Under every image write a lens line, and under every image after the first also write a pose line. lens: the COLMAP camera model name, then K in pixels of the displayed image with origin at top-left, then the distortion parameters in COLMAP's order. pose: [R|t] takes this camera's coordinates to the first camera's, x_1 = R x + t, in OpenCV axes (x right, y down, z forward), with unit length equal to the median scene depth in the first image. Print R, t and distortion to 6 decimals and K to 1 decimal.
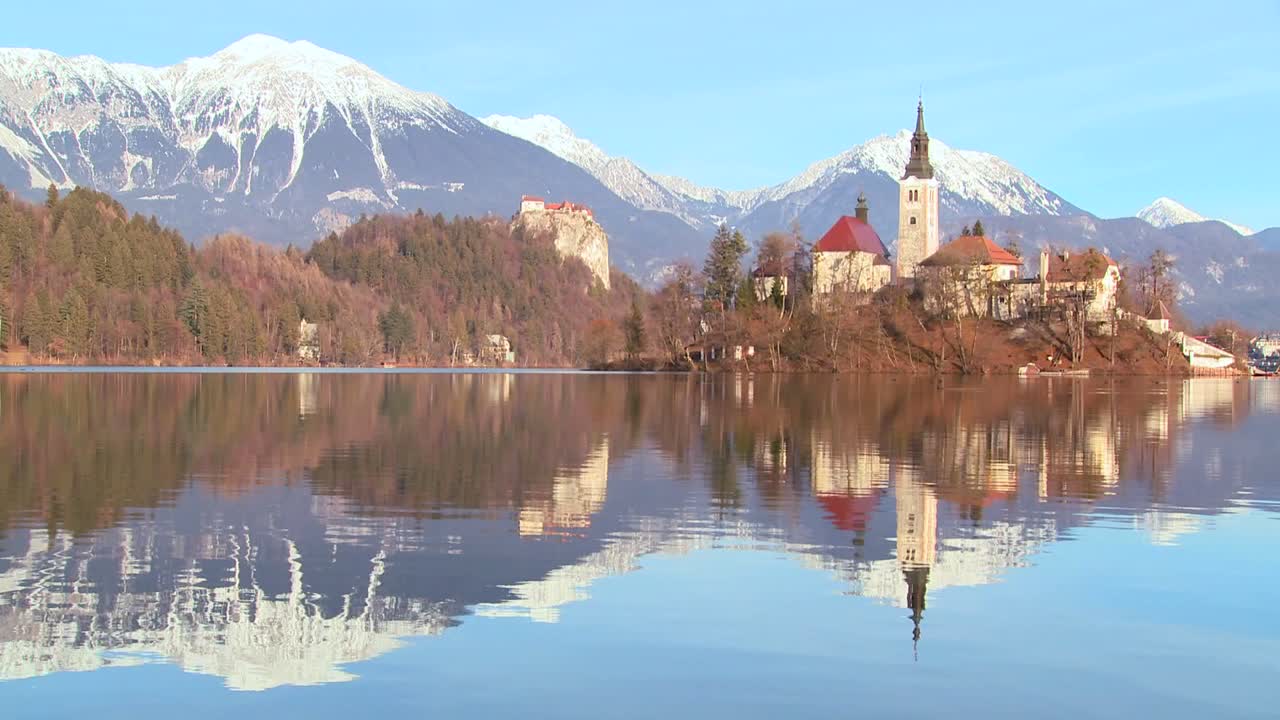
lens RADIAL K [[1889.0, 0, 640.0], [0, 1889.0, 360.0], [0, 0, 1]] dist [0.273814, 0.023538]
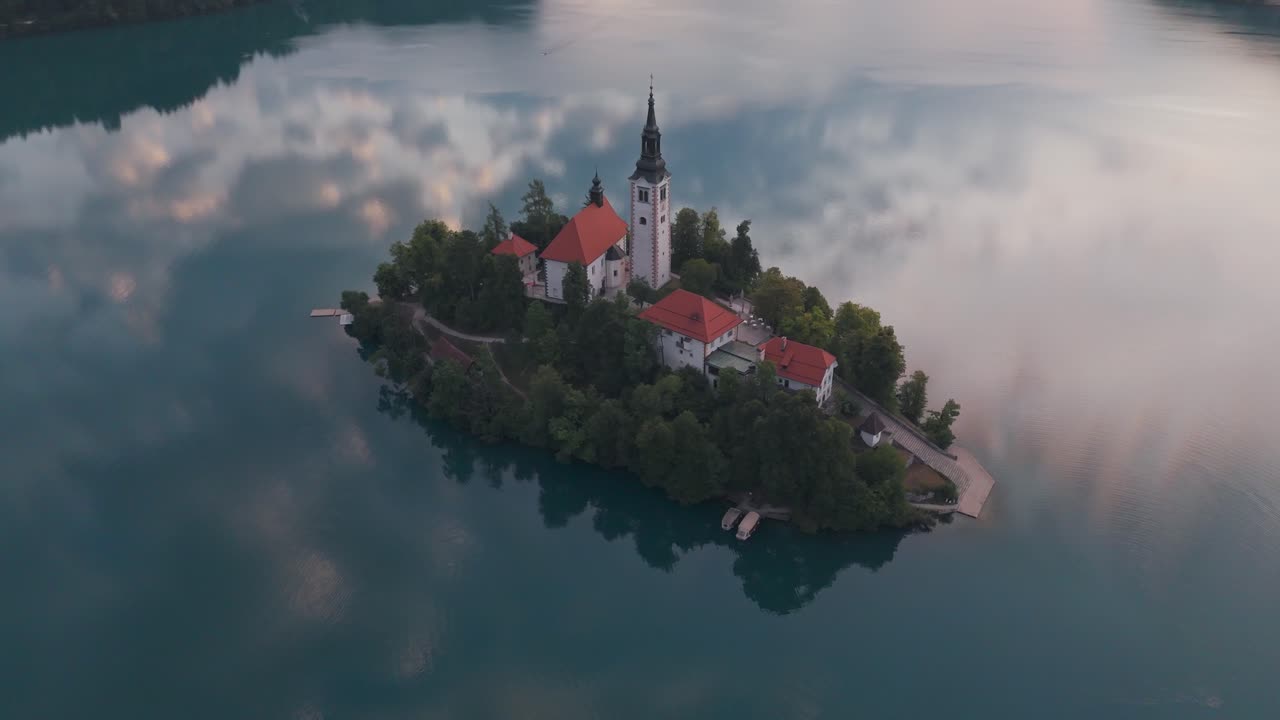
lens RADIAL K [[986.4, 0, 636.3], [0, 986.4, 316.6], [0, 0, 1]] dist [0.003784, 0.000607]
pose [[0.999585, -0.022874, 0.017524, 0.129353], [0.012528, 0.892661, 0.450554, -0.256624], [-0.025949, -0.450148, 0.892577, 0.523991]]
